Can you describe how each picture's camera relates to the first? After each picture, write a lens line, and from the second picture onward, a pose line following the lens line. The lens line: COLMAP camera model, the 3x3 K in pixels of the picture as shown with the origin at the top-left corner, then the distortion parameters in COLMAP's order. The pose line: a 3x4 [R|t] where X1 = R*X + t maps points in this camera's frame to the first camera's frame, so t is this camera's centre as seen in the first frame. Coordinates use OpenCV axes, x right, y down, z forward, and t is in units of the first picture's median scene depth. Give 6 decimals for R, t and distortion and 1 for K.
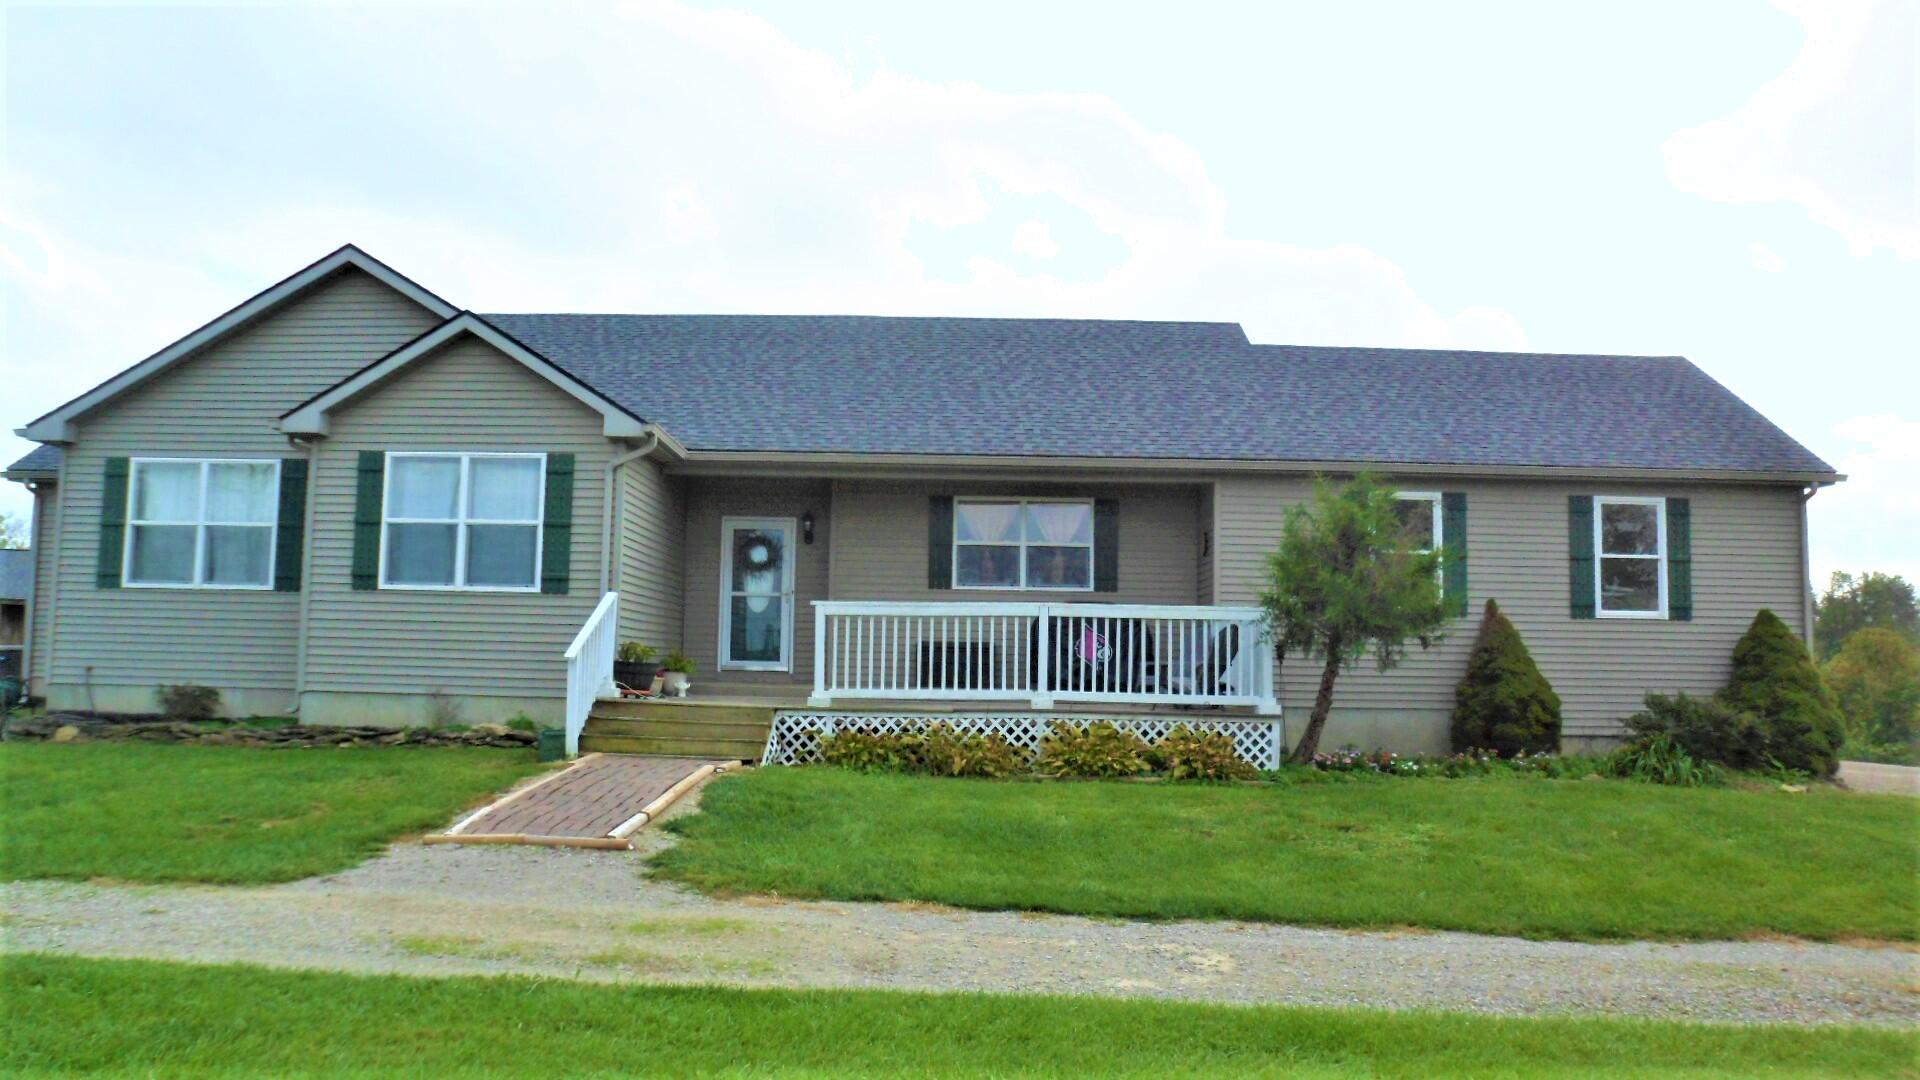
lens RADIAL K [[1509.3, 0, 974.4], [0, 1509.3, 535.5], [0, 0, 1]] dist [-0.165937, 0.160566]
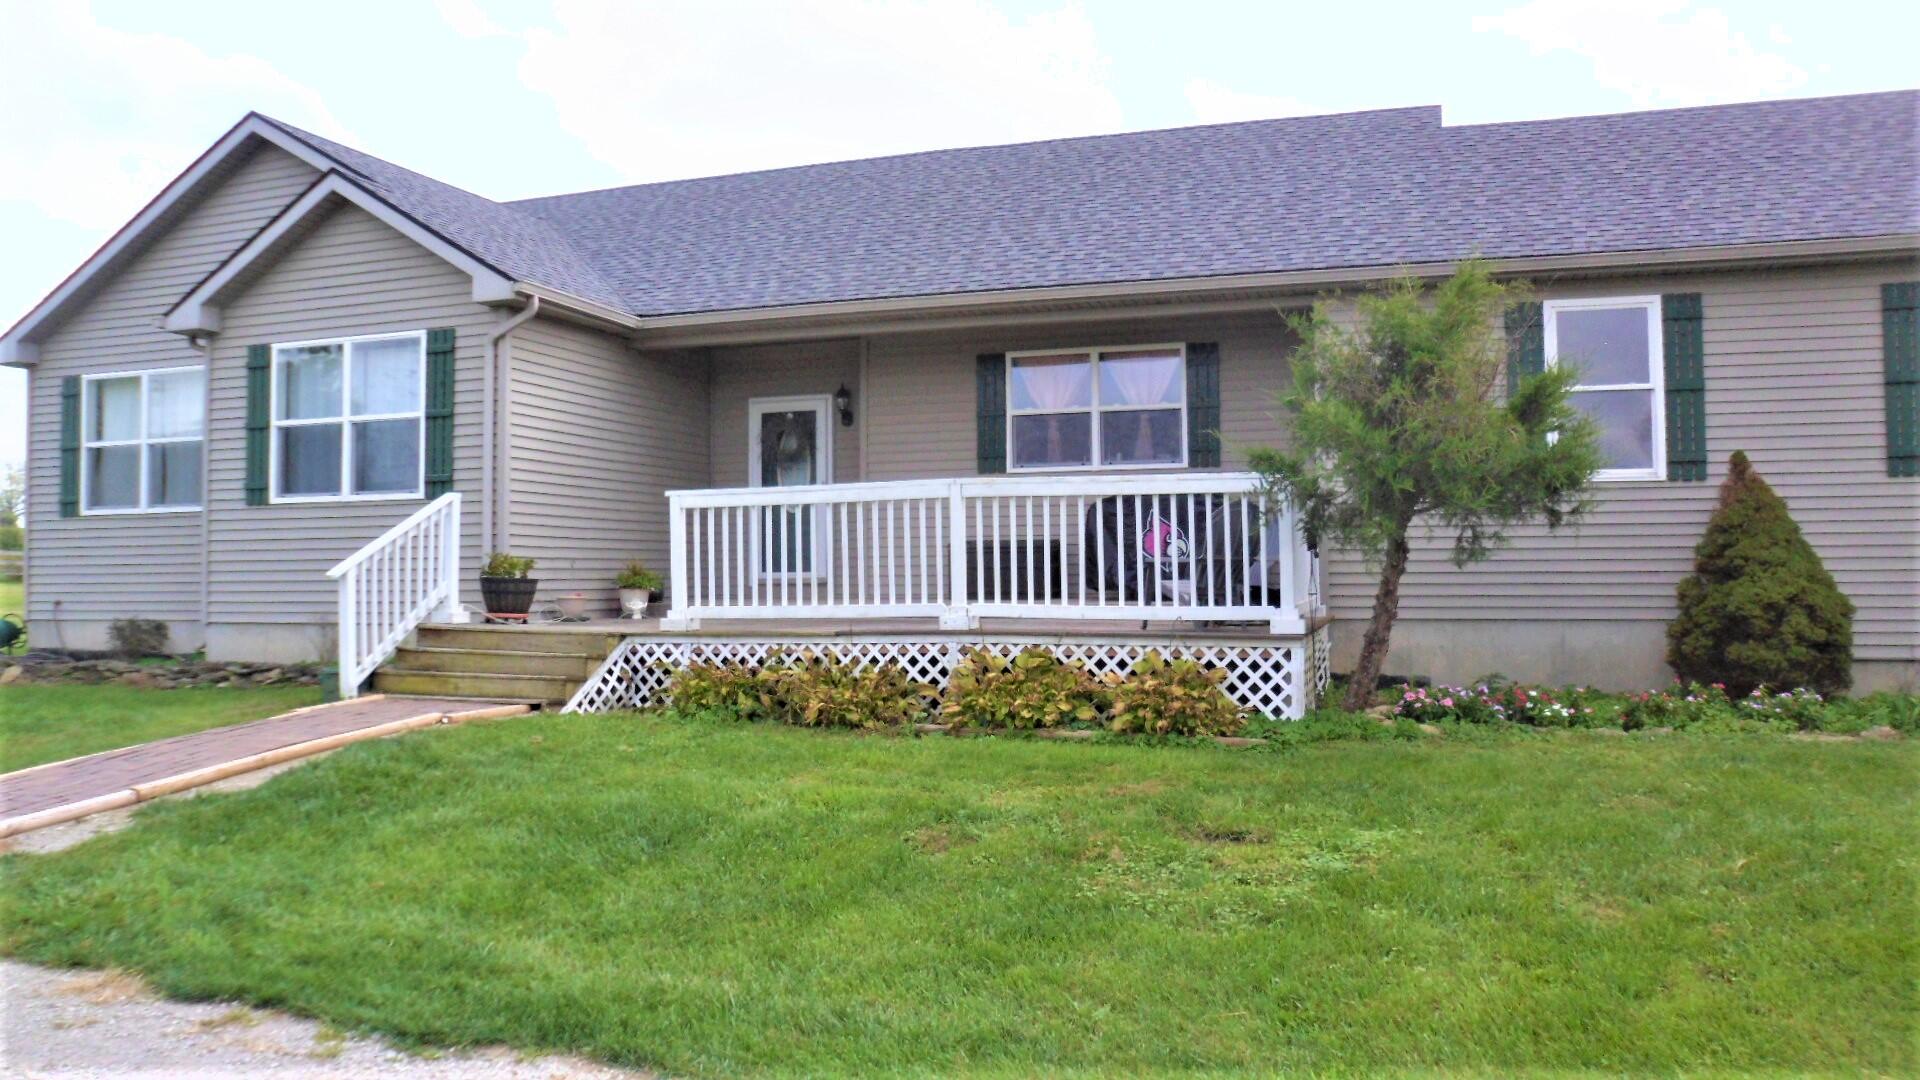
lens RADIAL K [[1509.3, 0, 955.4], [0, 1509.3, 551.0], [0, 0, 1]] dist [-0.165937, 0.160566]
pose [[0.946674, -0.030597, -0.320737, 0.249704], [0.052109, 0.996915, 0.058702, 0.034198], [0.317951, -0.072285, 0.945348, 0.310976]]
